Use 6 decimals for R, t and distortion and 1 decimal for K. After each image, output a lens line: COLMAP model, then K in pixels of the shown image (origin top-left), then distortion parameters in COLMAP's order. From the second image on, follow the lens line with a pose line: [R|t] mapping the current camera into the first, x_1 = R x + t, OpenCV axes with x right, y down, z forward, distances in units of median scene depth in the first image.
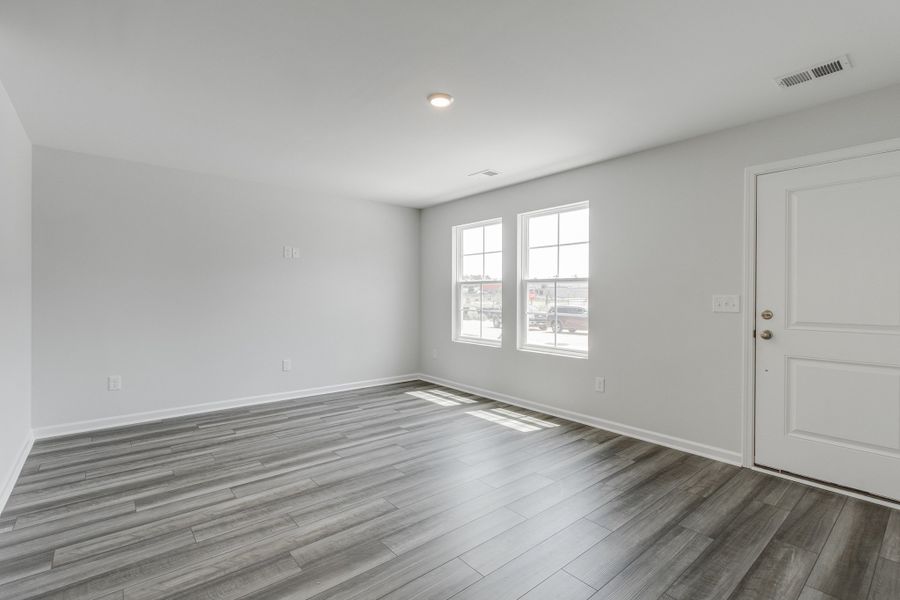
lens RADIAL K [[417.2, 0, 451.0], [0, 417.2, 297.2], [0, 0, 1]] dist [0.000166, 0.001904]
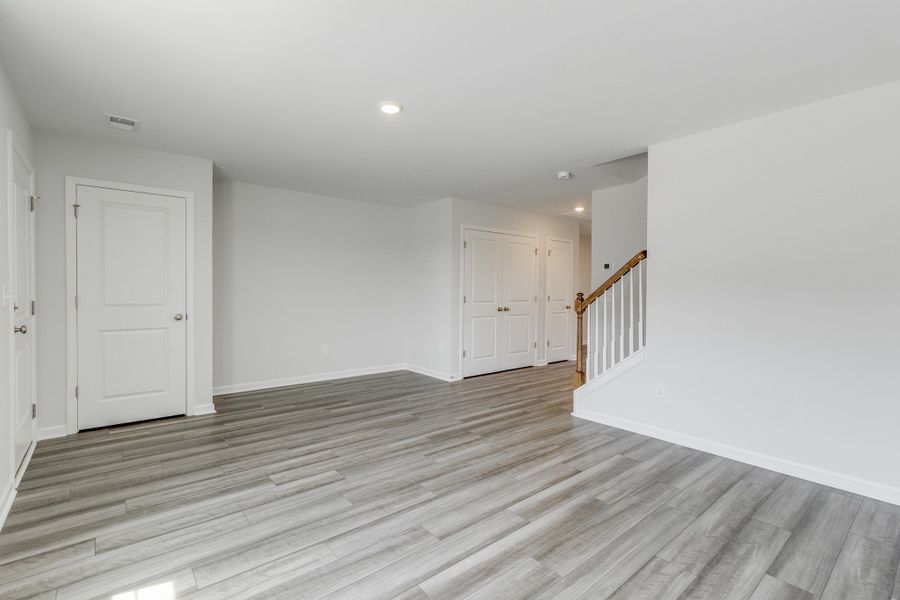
lens RADIAL K [[417.2, 0, 451.3], [0, 417.2, 296.6], [0, 0, 1]] dist [0.000166, 0.001904]
pose [[-0.999923, -0.012190, 0.002396, -0.160197], [-0.012131, 0.999655, 0.023288, -0.012288], [-0.002679, 0.023257, -0.999726, 1.743515]]
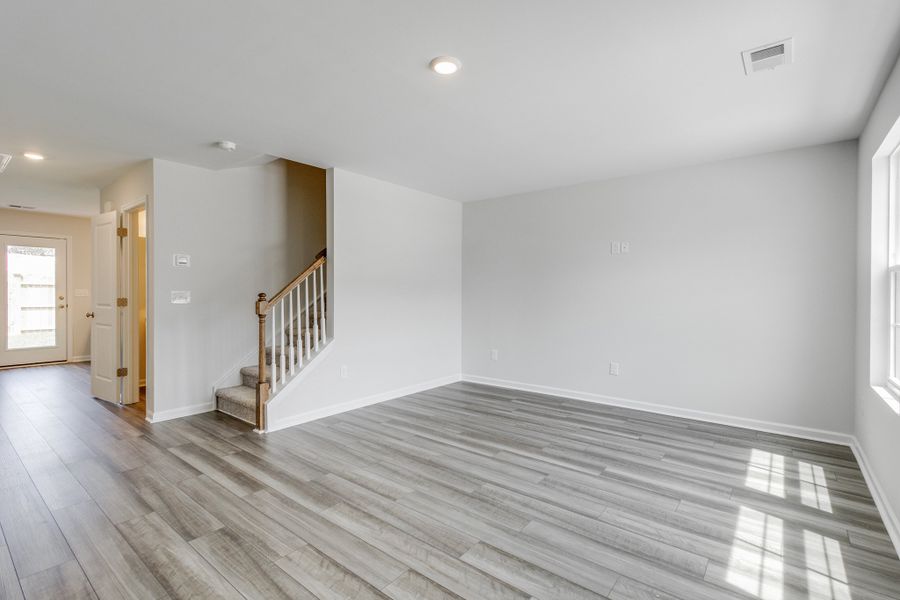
lens RADIAL K [[417.2, 0, 457.4], [0, 417.2, 298.0], [0, 0, 1]] dist [0.000166, 0.001904]
pose [[0.208931, 0.012124, -0.977855, 0.688332], [-0.010641, 0.999892, 0.010124, -0.002185], [0.977873, 0.008290, 0.209037, 0.712251]]
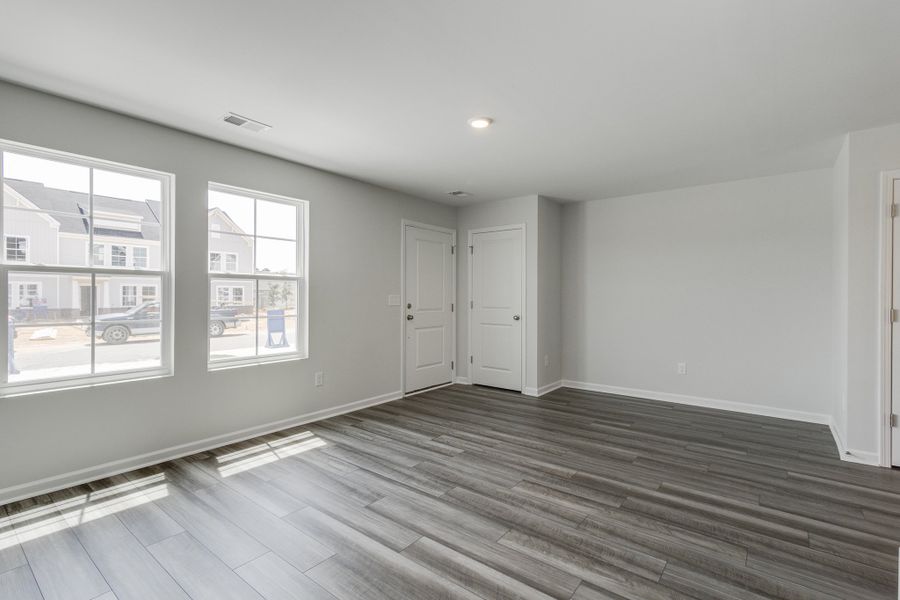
lens RADIAL K [[417.2, 0, 457.6], [0, 417.2, 299.1], [0, 0, 1]] dist [0.000166, 0.001904]
pose [[-0.215491, -0.013050, 0.976419, -0.933101], [0.000990, 0.999907, 0.013583, -0.010491], [-0.976505, 0.003894, -0.215459, 1.092923]]
